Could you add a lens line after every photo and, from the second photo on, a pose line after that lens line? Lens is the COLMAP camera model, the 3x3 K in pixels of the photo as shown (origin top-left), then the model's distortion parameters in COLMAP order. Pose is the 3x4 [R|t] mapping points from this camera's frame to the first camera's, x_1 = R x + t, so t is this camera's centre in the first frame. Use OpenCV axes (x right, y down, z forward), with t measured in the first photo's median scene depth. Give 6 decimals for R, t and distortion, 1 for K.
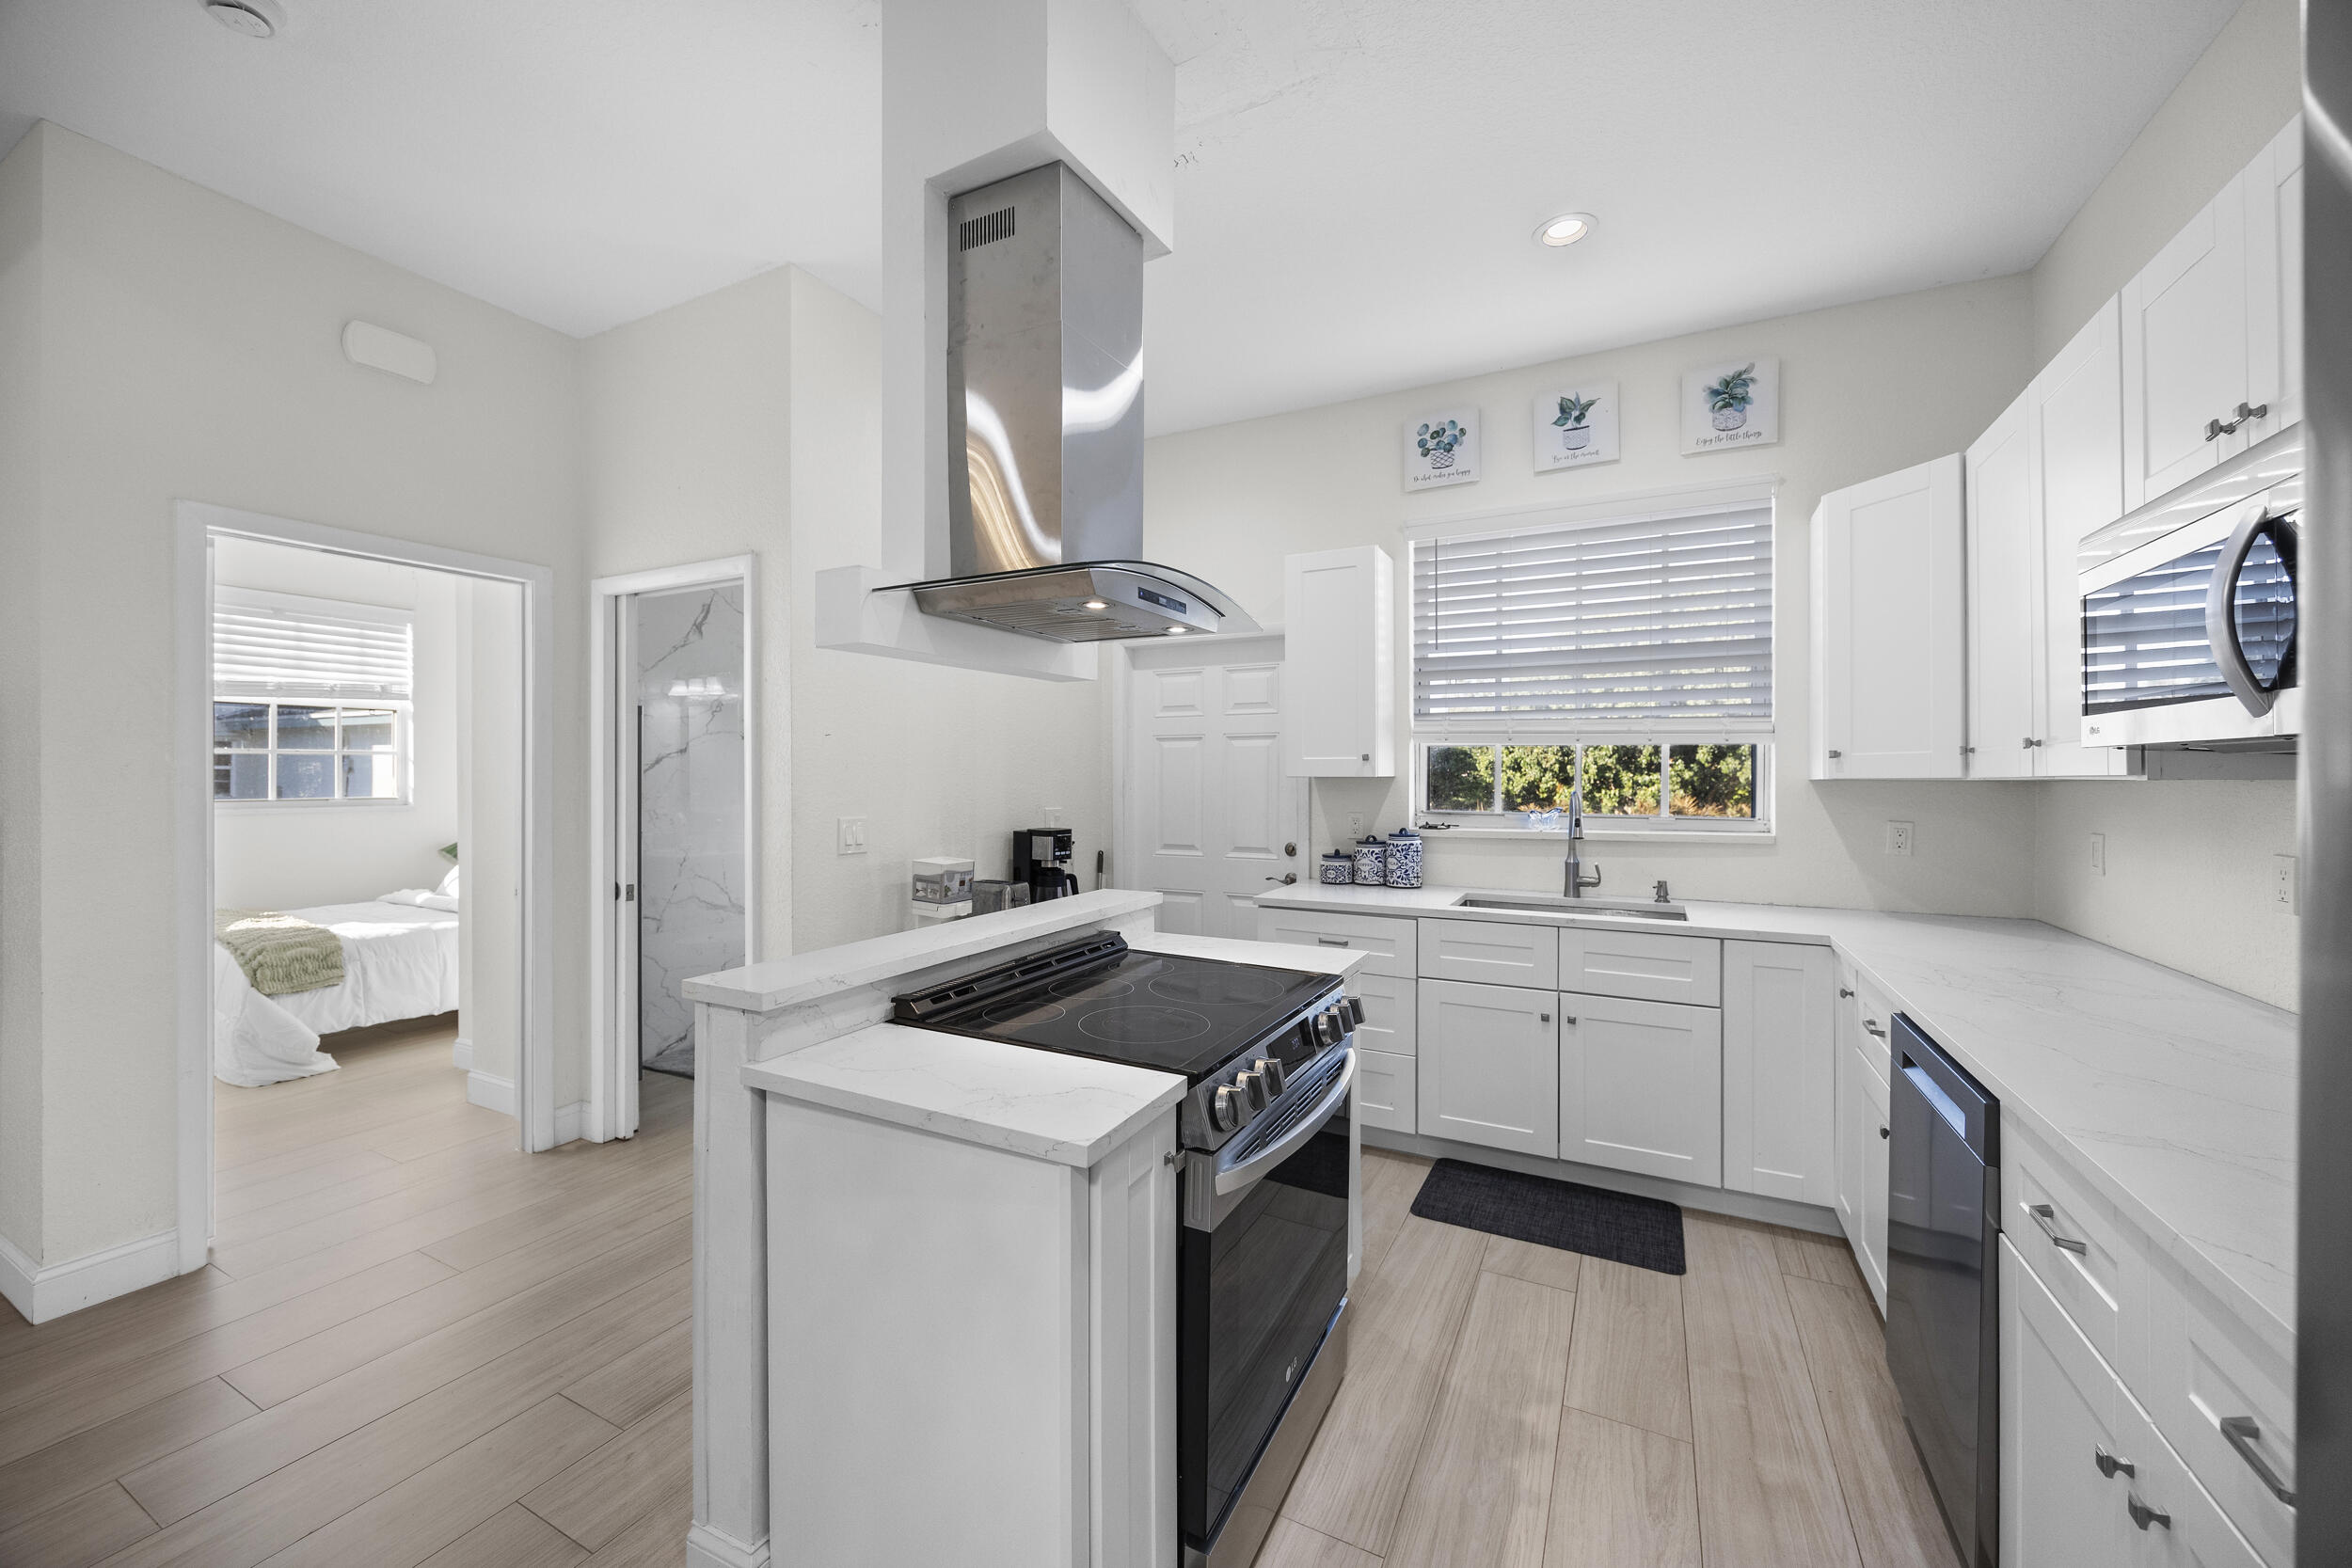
lens RADIAL K [[907.2, 0, 1174.4], [0, 907.2, 773.3], [0, 0, 1]] dist [-0.003446, -0.000871]
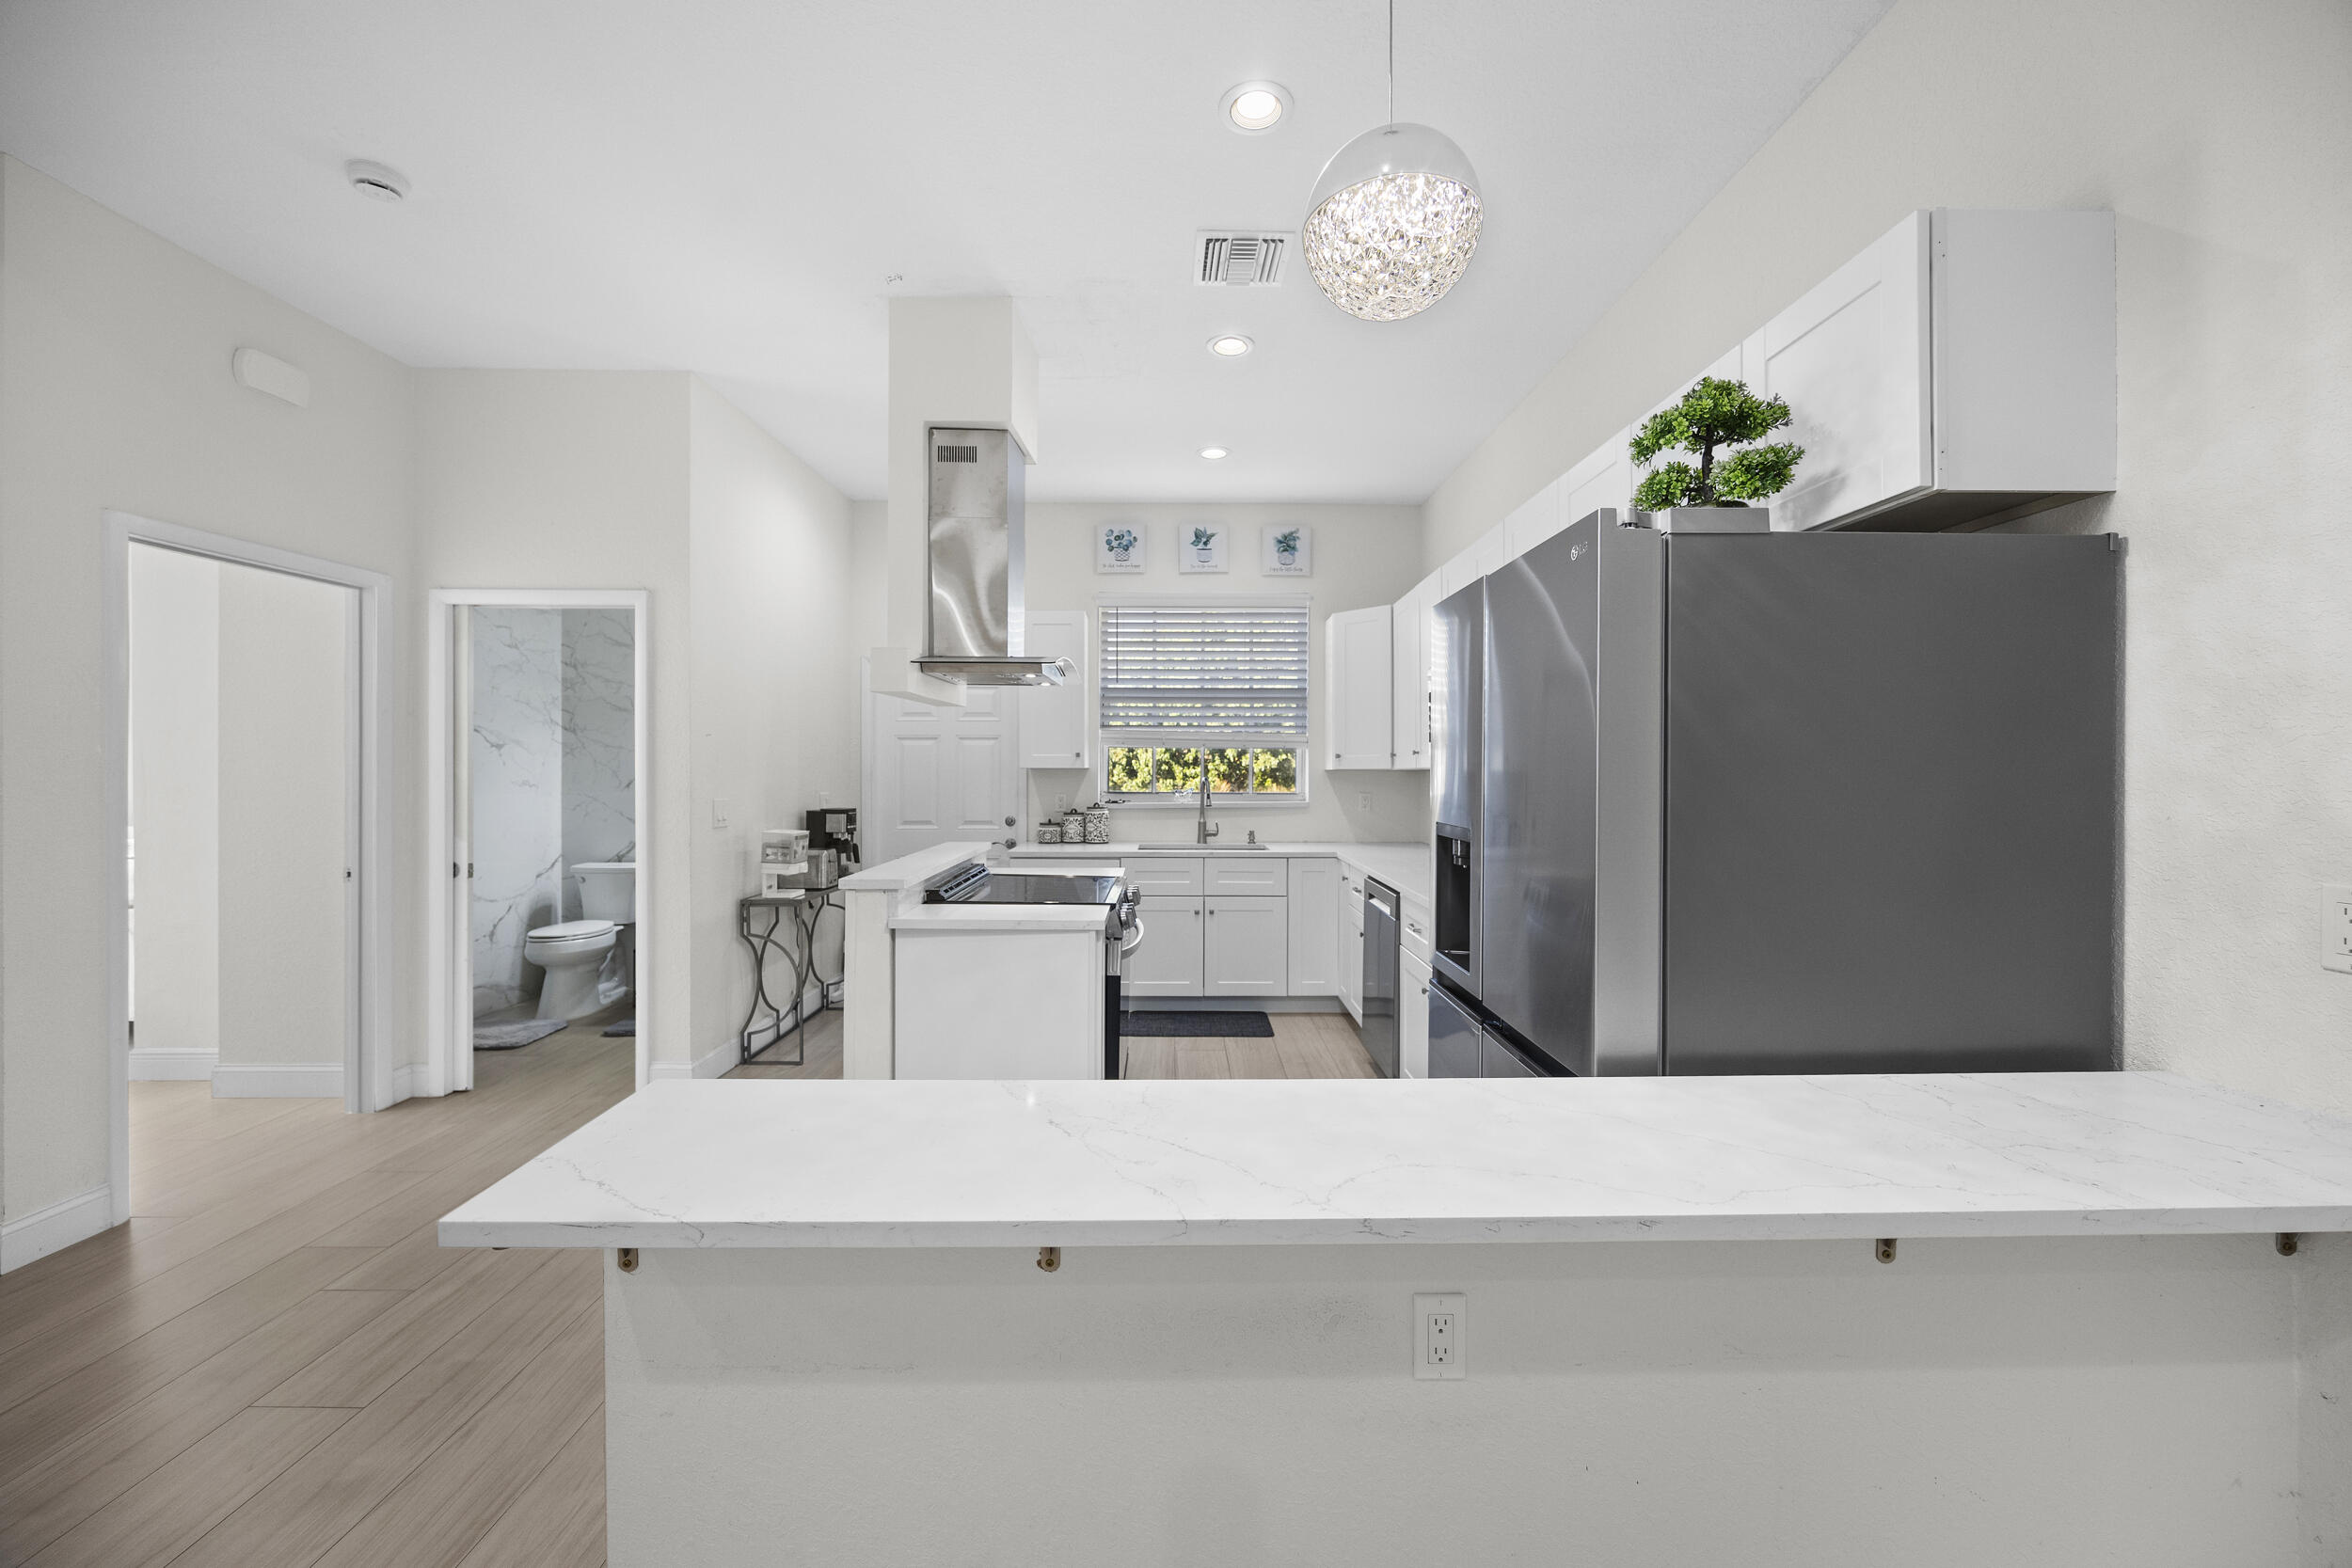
lens RADIAL K [[886.1, 0, 1191.2], [0, 886.1, 772.1], [0, 0, 1]] dist [0.000203, 0.000182]
pose [[0.882843, -0.001146, 0.469666, -0.323289], [-0.001667, 0.999983, 0.005574, 0.002058], [-0.469664, -0.005704, 0.882827, -0.383465]]
